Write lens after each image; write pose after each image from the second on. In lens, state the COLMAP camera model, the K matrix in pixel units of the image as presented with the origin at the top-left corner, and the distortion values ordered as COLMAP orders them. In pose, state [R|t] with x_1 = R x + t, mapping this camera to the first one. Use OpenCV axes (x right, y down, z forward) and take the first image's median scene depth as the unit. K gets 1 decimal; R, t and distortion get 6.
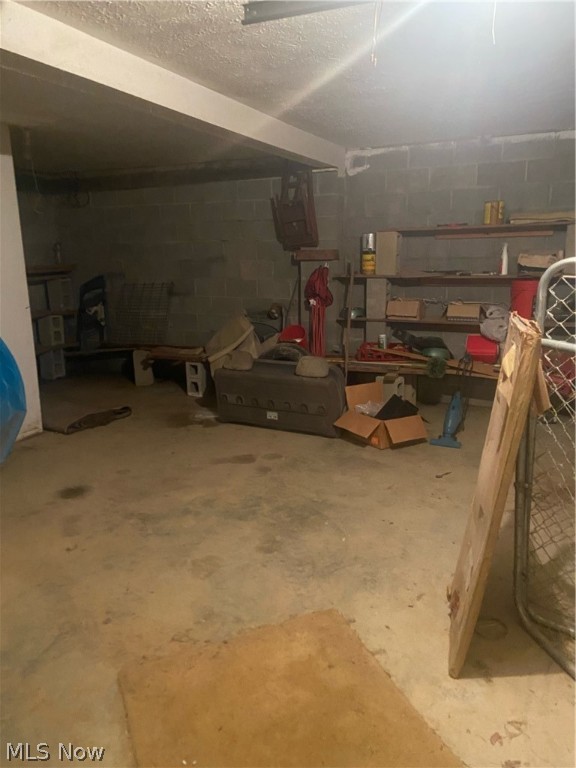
lens RADIAL K [[571.3, 0, 294.3], [0, 571.3, 382.2], [0, 0, 1]] dist [0.119875, -0.148845]
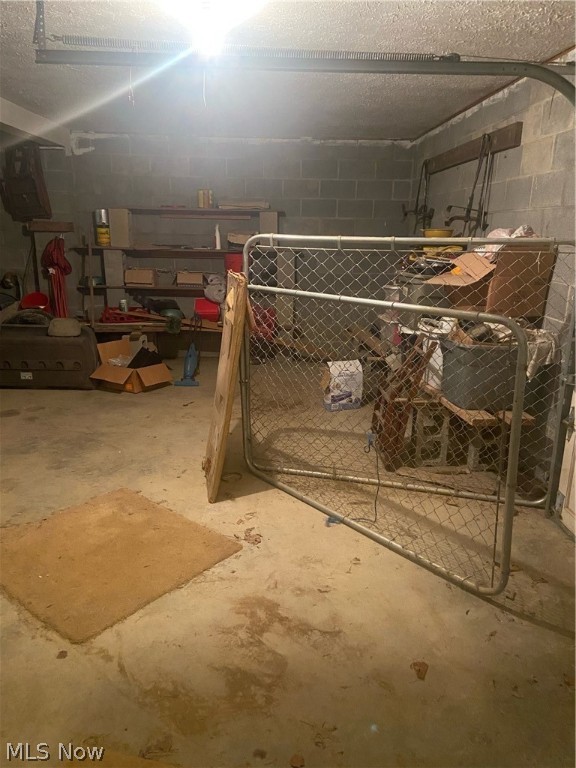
lens RADIAL K [[571.3, 0, 294.3], [0, 571.3, 382.2], [0, 0, 1]] dist [0.119875, -0.148845]
pose [[0.888588, -0.091399, 0.449508, -0.083902], [0.075473, 0.995724, 0.053266, 0.049942], [-0.452455, -0.013406, 0.891687, -0.202671]]
